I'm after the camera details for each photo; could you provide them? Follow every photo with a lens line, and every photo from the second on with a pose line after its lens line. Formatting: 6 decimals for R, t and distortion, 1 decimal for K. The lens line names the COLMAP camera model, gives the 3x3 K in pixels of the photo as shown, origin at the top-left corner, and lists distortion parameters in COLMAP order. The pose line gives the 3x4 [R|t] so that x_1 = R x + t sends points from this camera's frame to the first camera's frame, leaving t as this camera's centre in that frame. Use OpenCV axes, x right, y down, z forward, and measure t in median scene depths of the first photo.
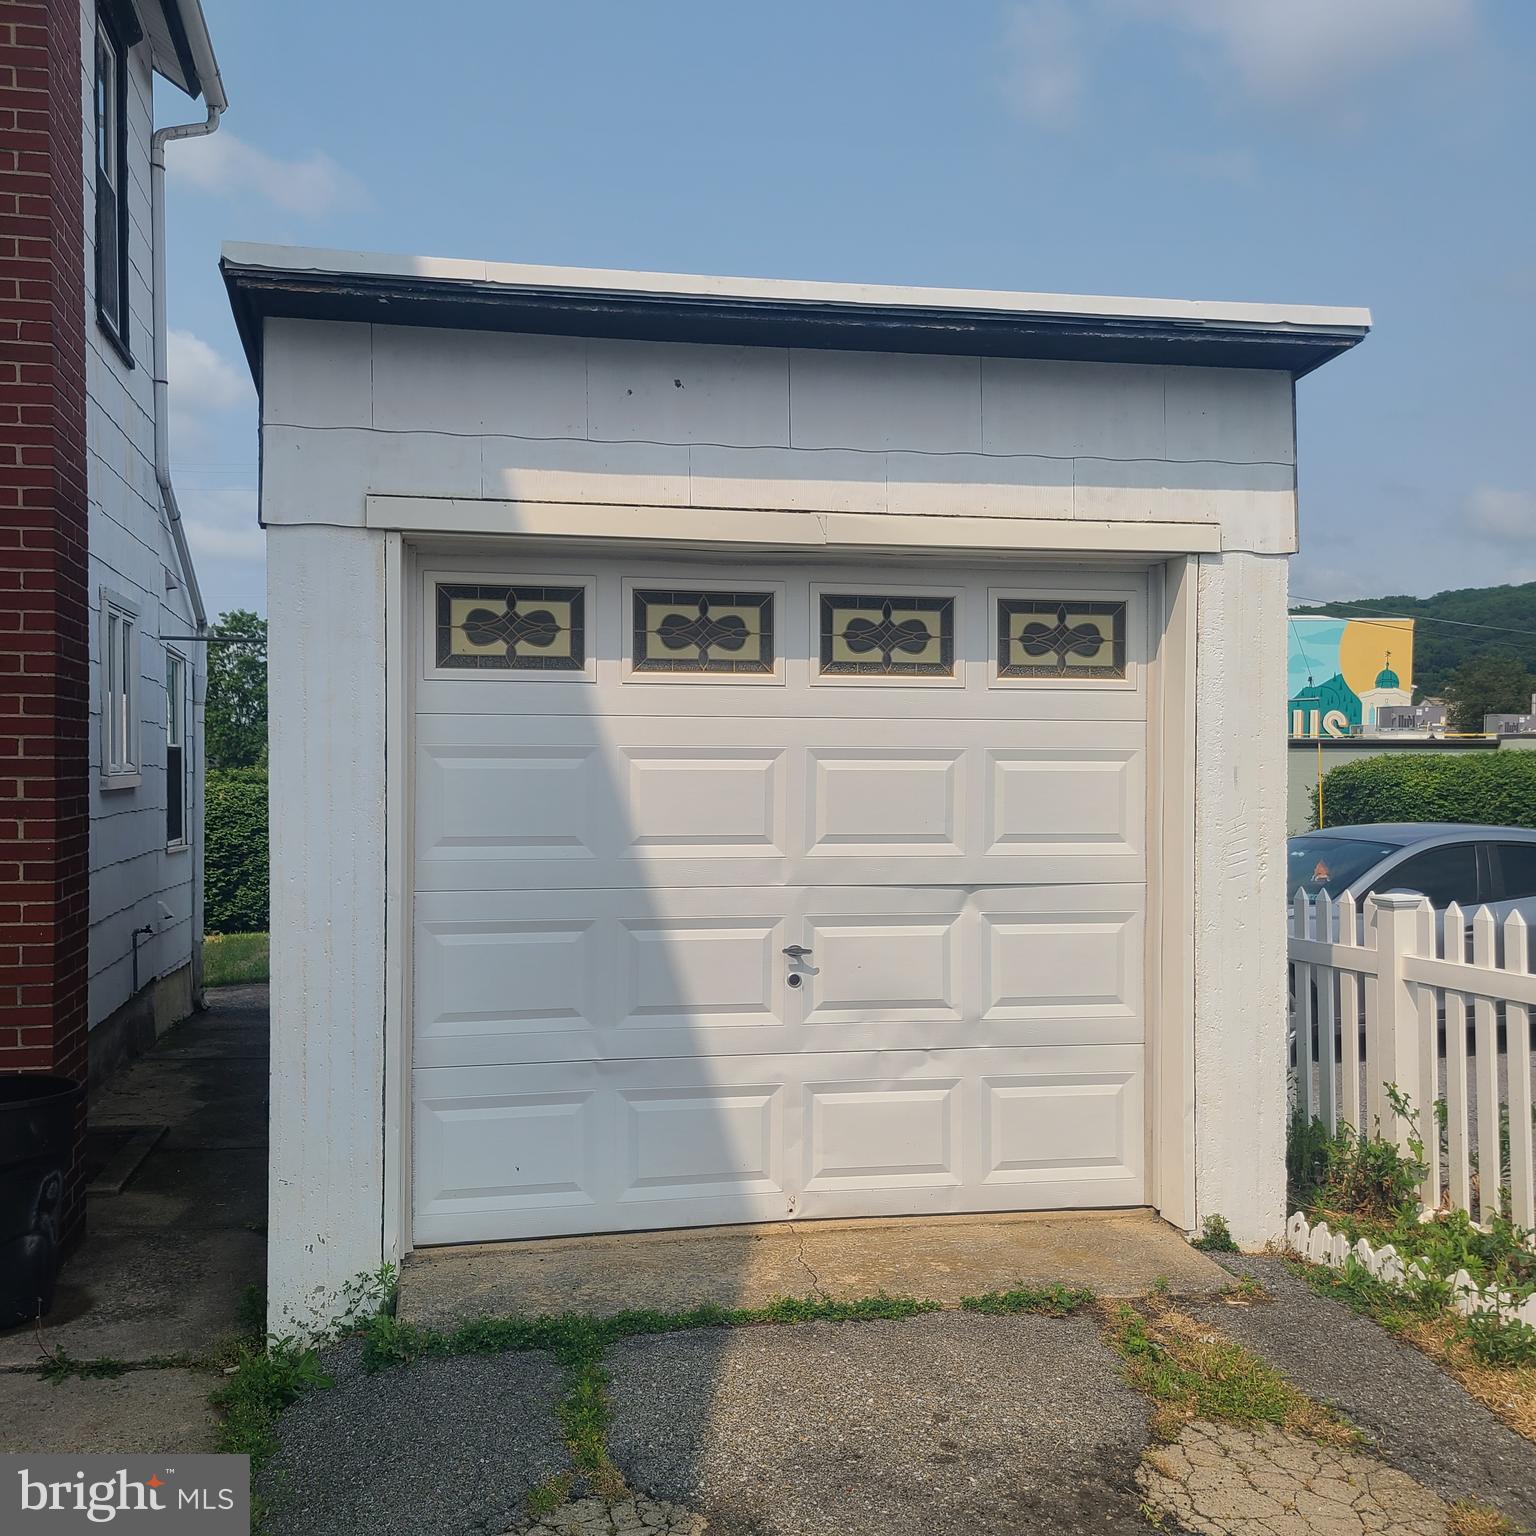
lens RADIAL K [[1535.9, 0, 758.5], [0, 1535.9, 776.1], [0, 0, 1]] dist [0.045134, 0.000000]
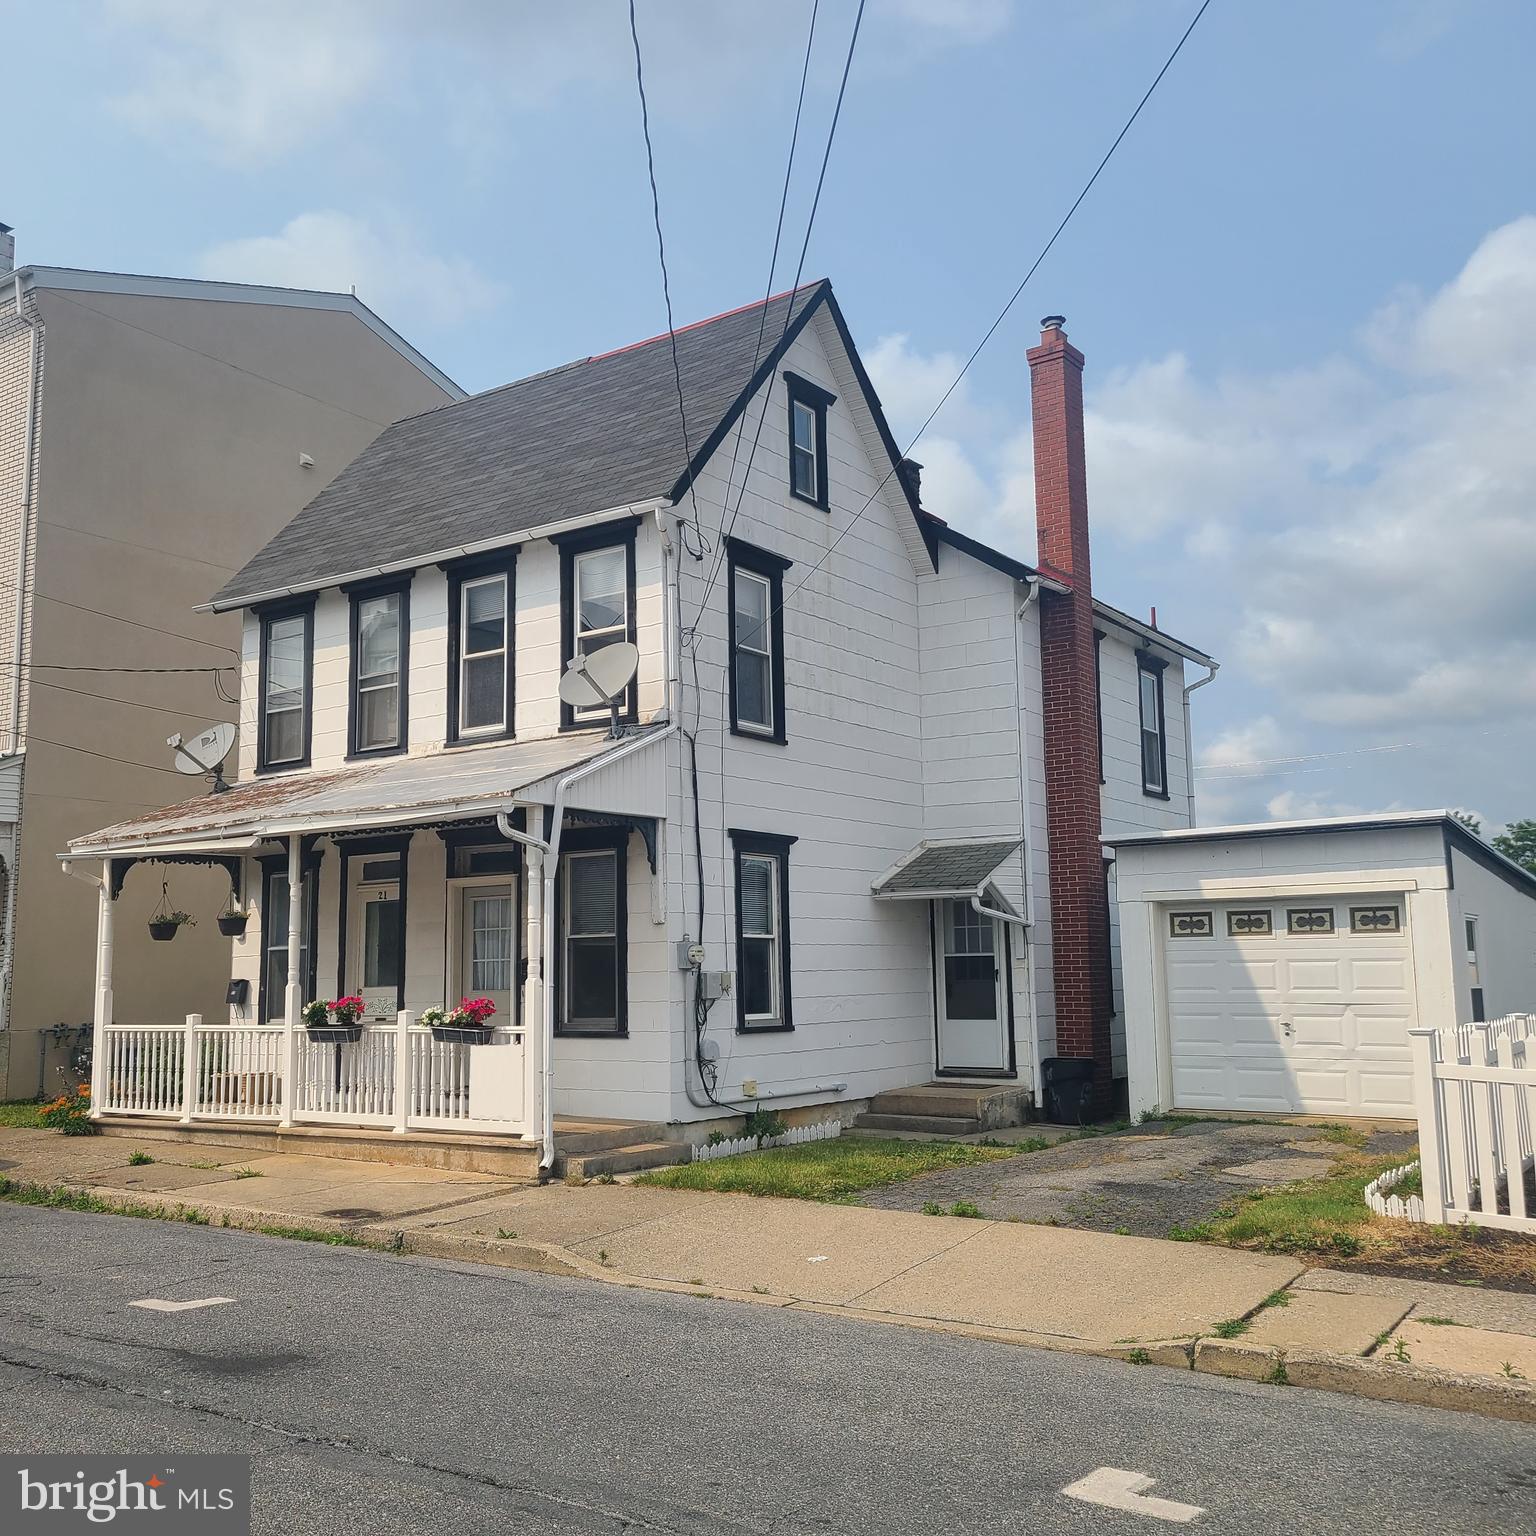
lens RADIAL K [[1535.9, 0, 767.4], [0, 1535.9, 775.3], [0, 0, 1]] dist [0.045134, 0.000000]
pose [[0.687754, -0.105636, -0.718217, 1.620451], [0.008388, 0.990446, -0.137643, 0.036306], [0.725895, 0.088640, 0.682069, -1.968306]]
